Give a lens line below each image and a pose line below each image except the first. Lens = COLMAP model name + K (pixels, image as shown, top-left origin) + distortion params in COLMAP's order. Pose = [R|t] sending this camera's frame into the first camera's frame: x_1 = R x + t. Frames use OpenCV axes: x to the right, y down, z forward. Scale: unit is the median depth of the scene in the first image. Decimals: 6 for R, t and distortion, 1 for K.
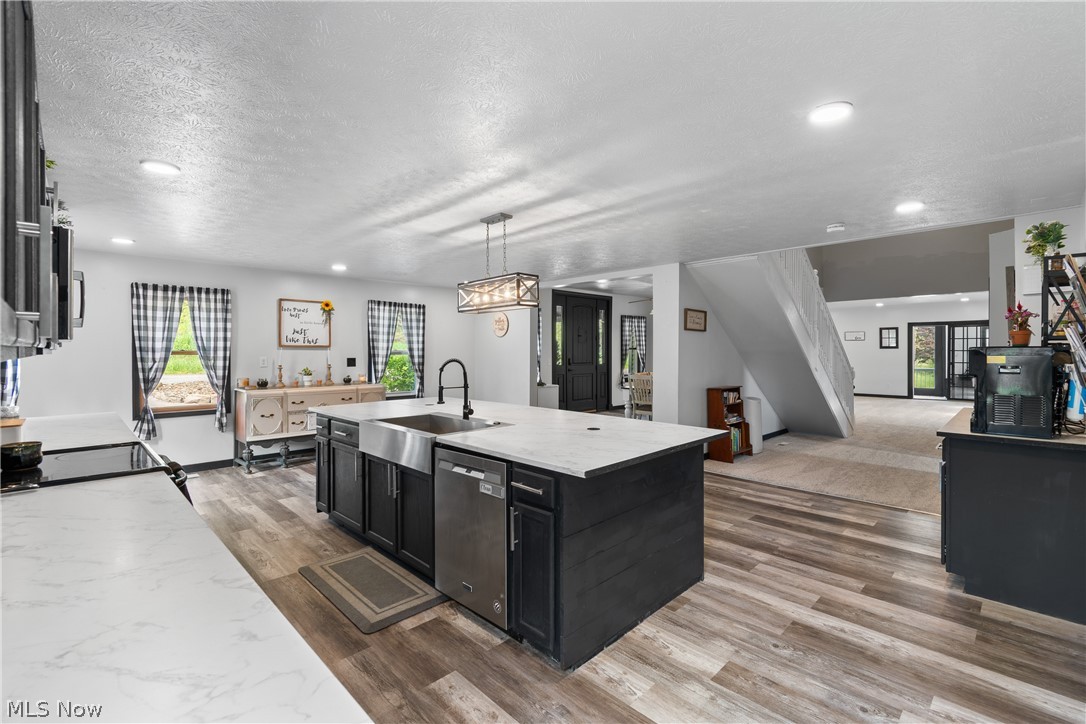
lens RADIAL K [[483.8, 0, 554.0], [0, 483.8, 355.5], [0, 0, 1]] dist [0.000776, -0.001951]
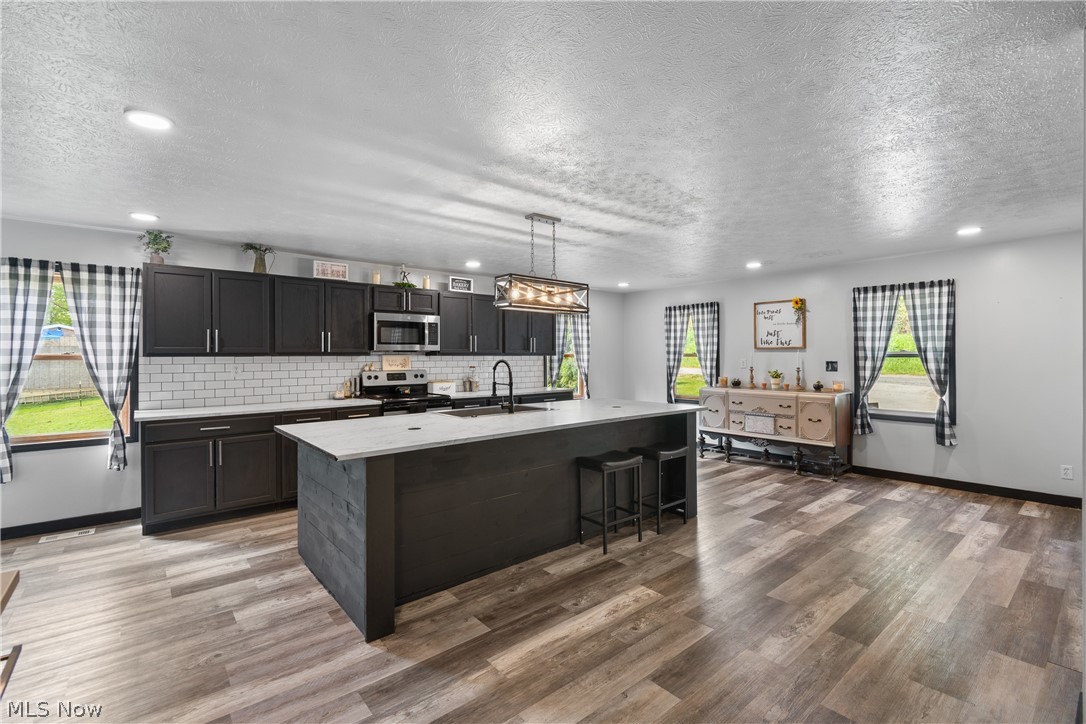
lens RADIAL K [[483.8, 0, 549.7], [0, 483.8, 357.5], [0, 0, 1]] dist [0.000776, -0.001951]
pose [[-0.092817, 0.002840, -0.995679, 0.731740], [-0.005165, 0.999981, 0.003334, -0.002238], [0.995670, 0.005452, -0.092801, 0.941322]]
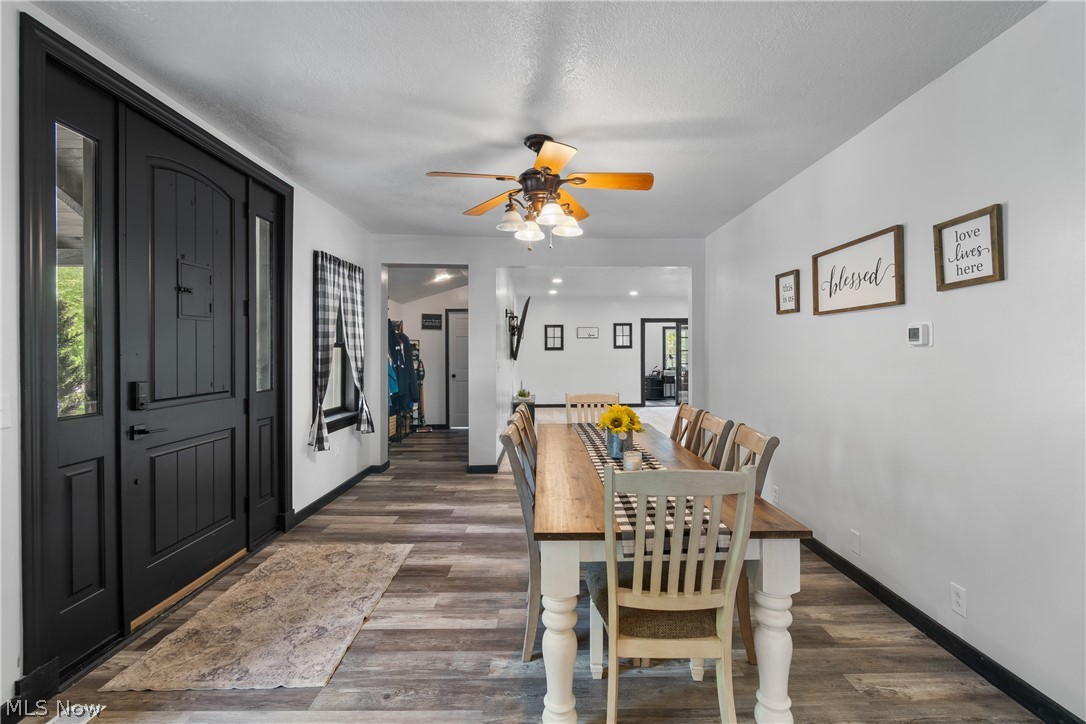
lens RADIAL K [[483.8, 0, 545.6], [0, 483.8, 354.9], [0, 0, 1]] dist [0.000776, -0.001951]
pose [[0.705477, -0.007005, 0.708699, 0.015826], [0.011521, 0.999932, -0.001586, -0.009512], [-0.708639, 0.009284, 0.705510, 1.635000]]
